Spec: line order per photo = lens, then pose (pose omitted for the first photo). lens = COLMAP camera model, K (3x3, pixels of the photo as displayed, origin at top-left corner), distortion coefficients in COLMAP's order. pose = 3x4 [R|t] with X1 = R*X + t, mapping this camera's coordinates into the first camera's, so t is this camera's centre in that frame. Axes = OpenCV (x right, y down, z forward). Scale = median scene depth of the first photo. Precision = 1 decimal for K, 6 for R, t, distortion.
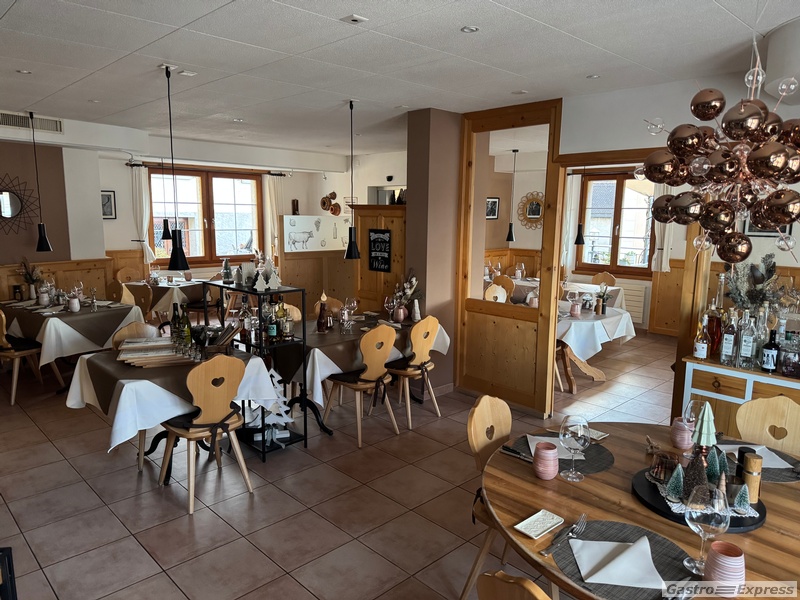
lens RADIAL K [[561.5, 0, 400.0], [0, 561.5, 300.0], [0, 0, 1]] dist [0.058536, -0.000619]
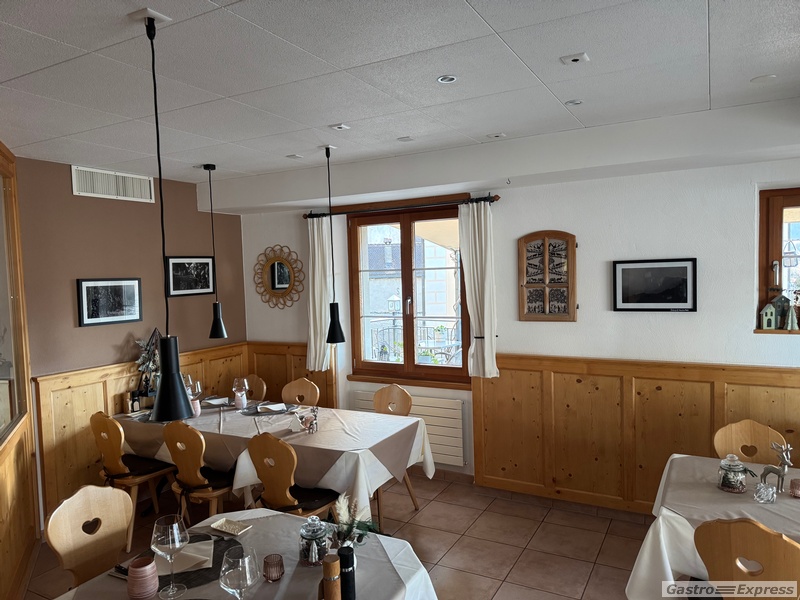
lens RADIAL K [[561.5, 0, 400.0], [0, 561.5, 300.0], [0, 0, 1]] dist [0.058536, -0.000619]
pose [[0.952909, -0.052713, 0.298639, 0.194897], [0.084355, 0.991986, -0.094068, -0.073399], [-0.291287, 0.114830, 0.949719, 0.436396]]
